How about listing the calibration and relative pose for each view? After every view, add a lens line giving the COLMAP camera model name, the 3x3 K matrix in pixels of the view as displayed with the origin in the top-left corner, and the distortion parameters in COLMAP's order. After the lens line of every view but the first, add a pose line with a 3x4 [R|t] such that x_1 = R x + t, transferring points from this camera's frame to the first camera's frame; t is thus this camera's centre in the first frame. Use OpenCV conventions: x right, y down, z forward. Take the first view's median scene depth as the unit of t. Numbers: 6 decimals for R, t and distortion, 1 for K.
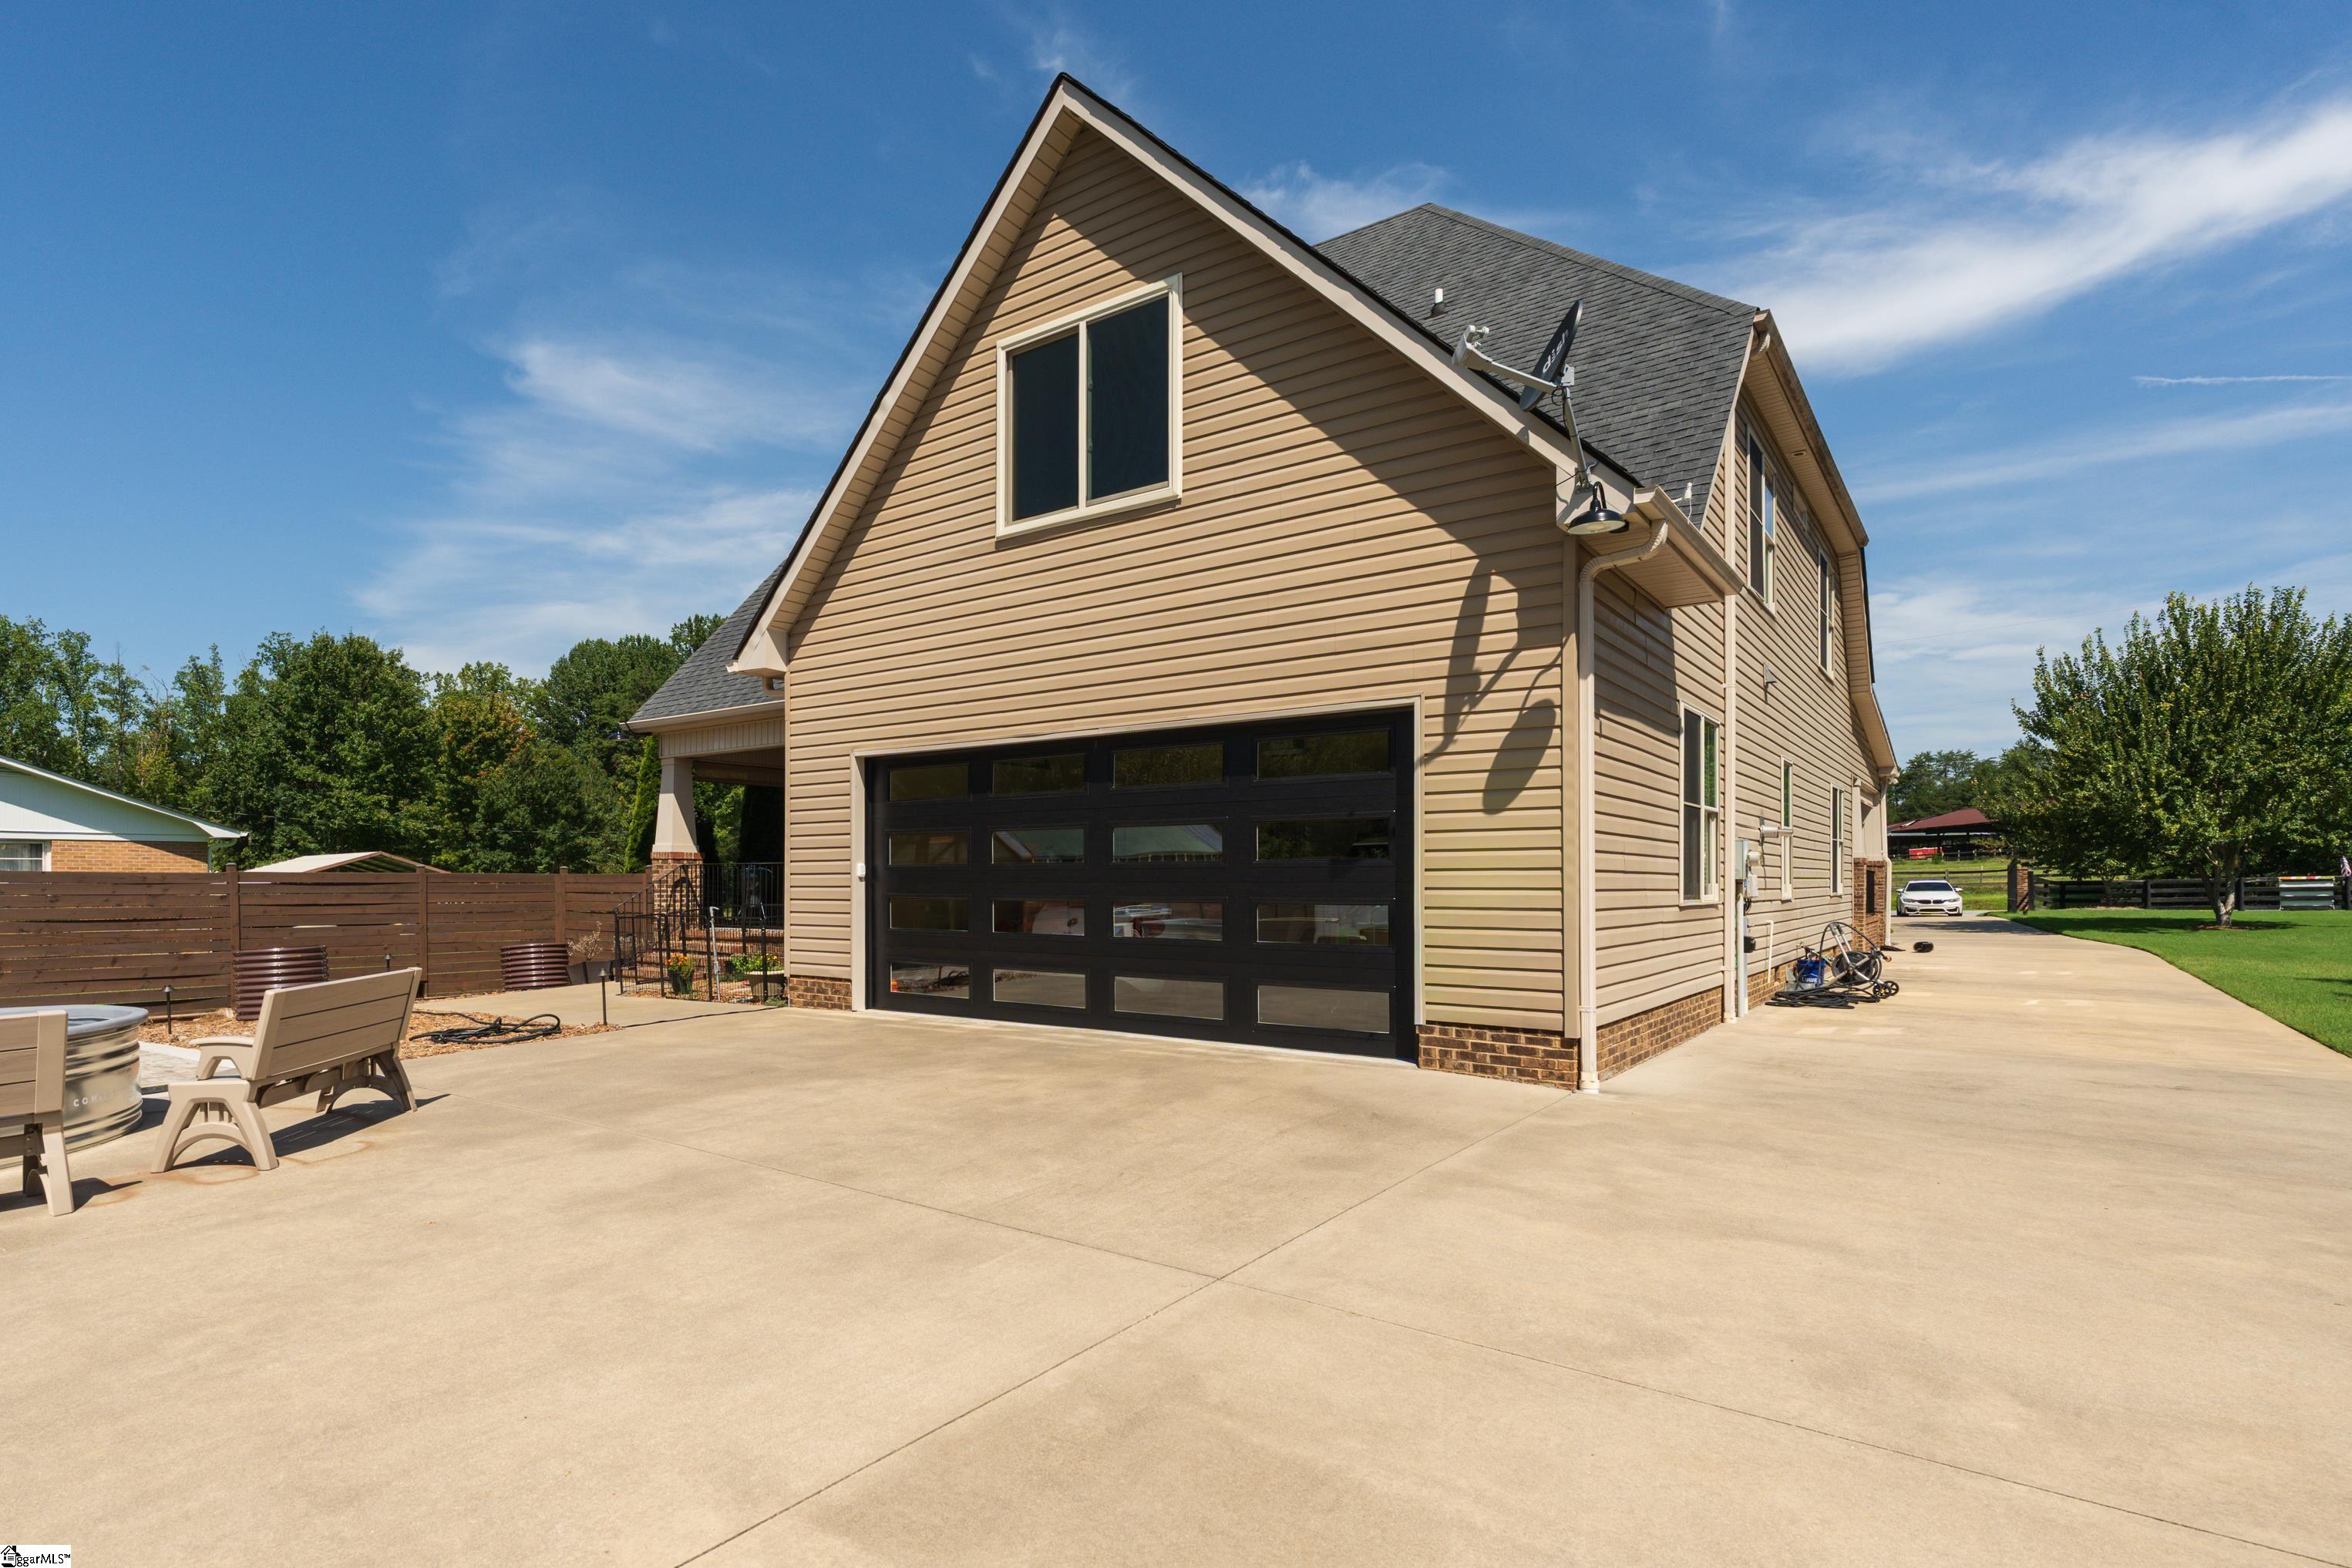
lens RADIAL K [[1041.5, 0, 1144.5], [0, 1041.5, 888.1], [0, 0, 1]] dist [-0.004823, 0.000463]
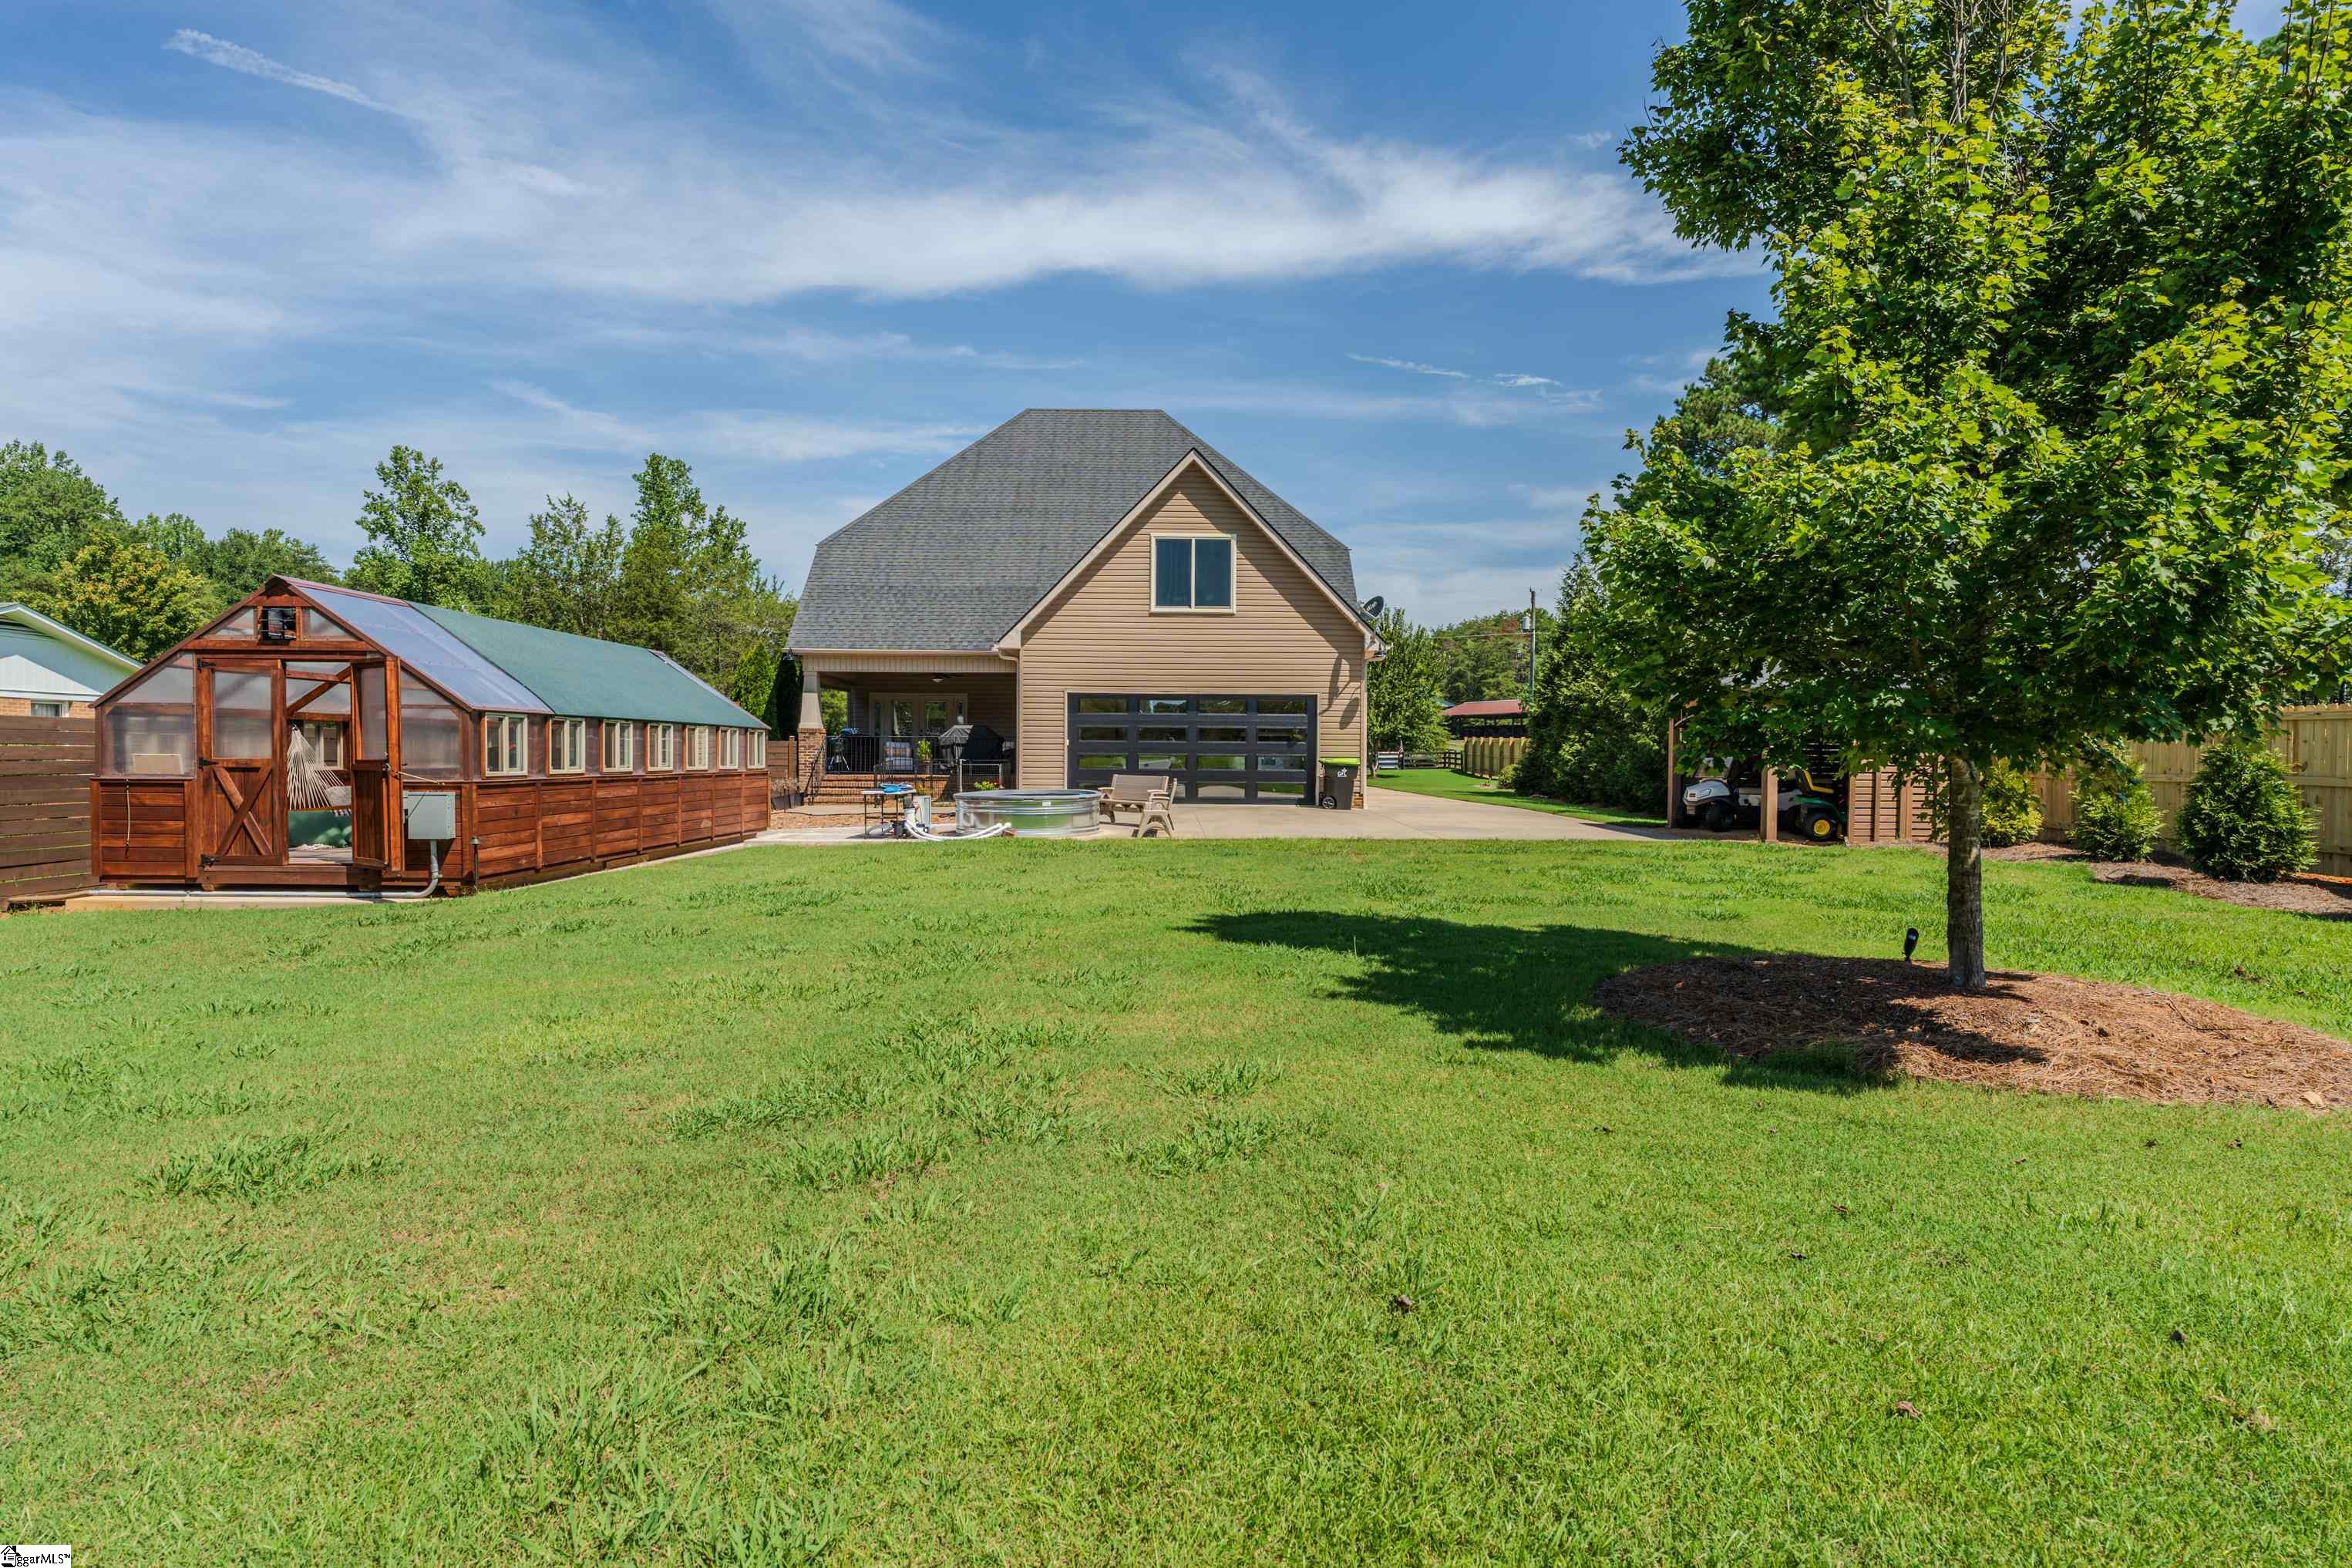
lens RADIAL K [[1260.5, 0, 1178.3], [0, 1260.5, 779.5], [0, 0, 1]] dist [0.000714, 0.000014]
pose [[0.830859, 0.000890, 0.556482, -1.883148], [-0.003971, 0.999983, 0.004331, 0.058404], [-0.556468, -0.005809, 0.830849, -1.659830]]
